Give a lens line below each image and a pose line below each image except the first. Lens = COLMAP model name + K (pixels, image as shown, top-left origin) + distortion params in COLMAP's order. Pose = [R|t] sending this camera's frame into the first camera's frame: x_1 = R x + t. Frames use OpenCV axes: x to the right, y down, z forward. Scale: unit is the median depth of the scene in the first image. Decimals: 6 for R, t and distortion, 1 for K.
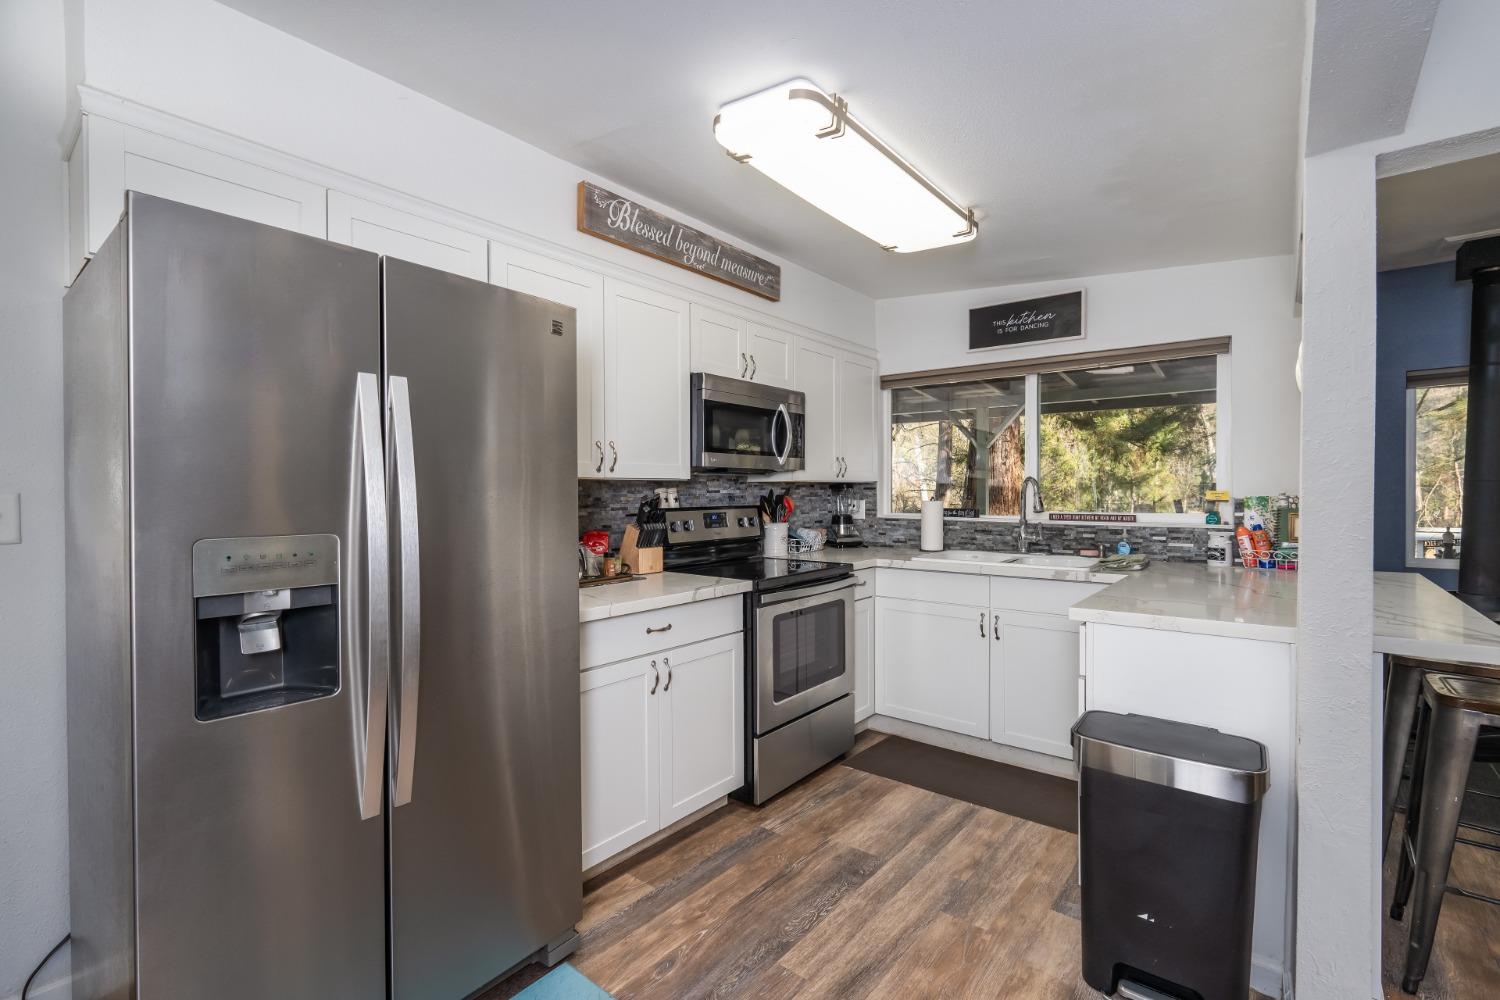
lens RADIAL K [[668.1, 0, 750.0], [0, 668.1, 500.0], [0, 0, 1]] dist [0.000042, 0.000012]
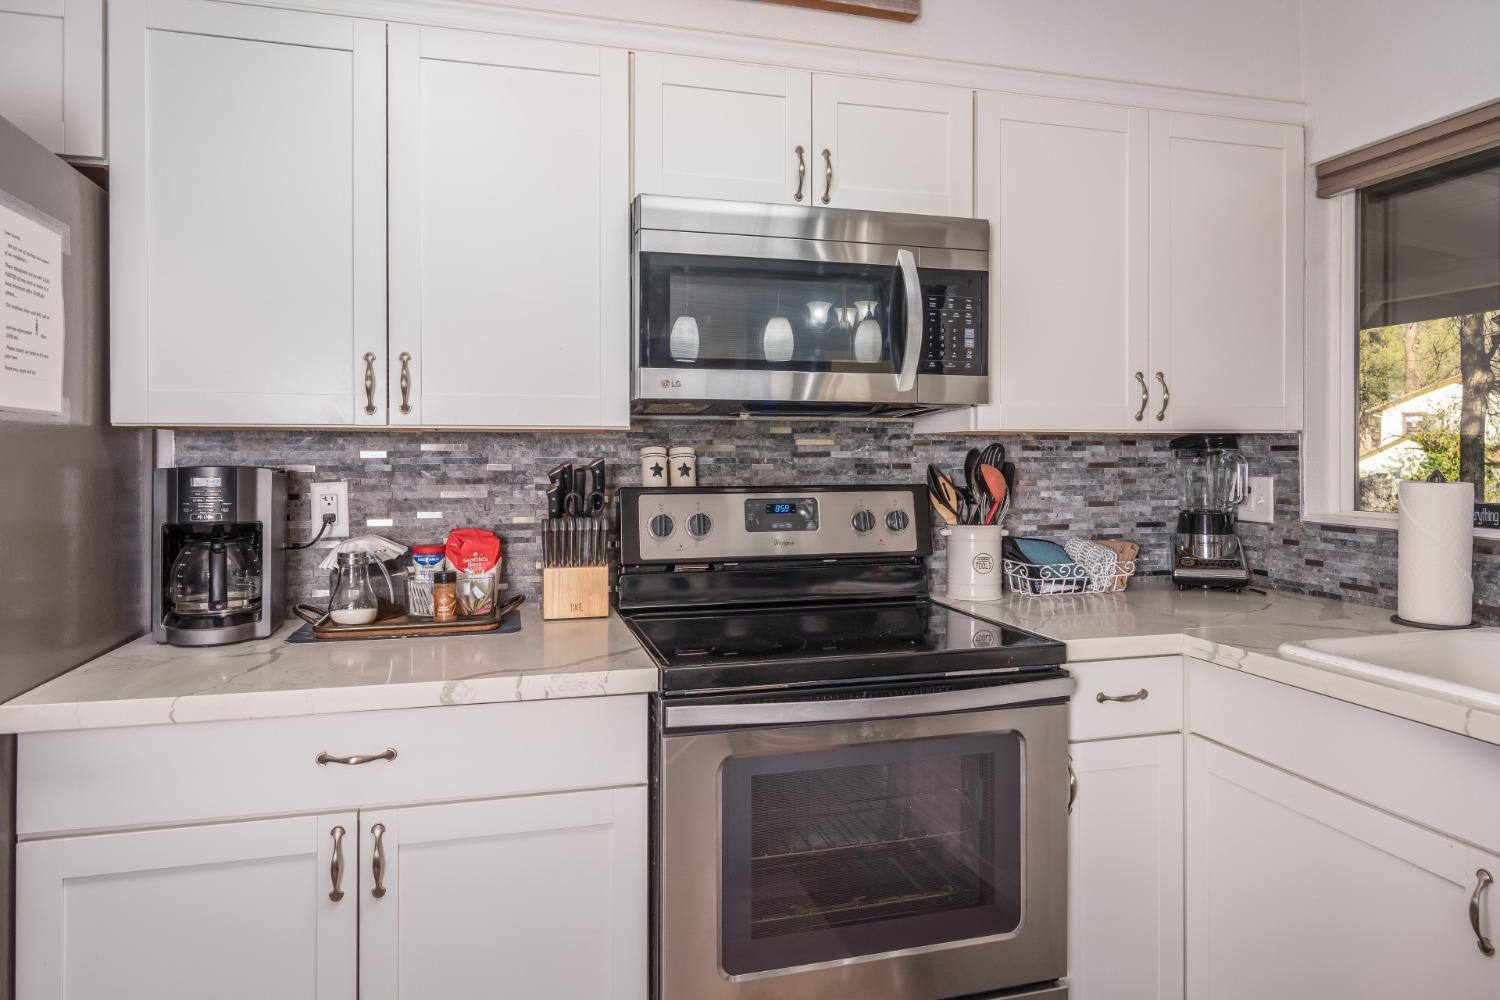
lens RADIAL K [[932.4, 0, 749.2], [0, 932.4, 456.0], [0, 0, 1]] dist [0.007273, 0.000434]
pose [[0.812815, 0.001251, -0.582520, 0.300742], [-0.009909, 0.999883, -0.011679, -0.003144], [0.582438, 0.015265, 0.812732, 0.434586]]
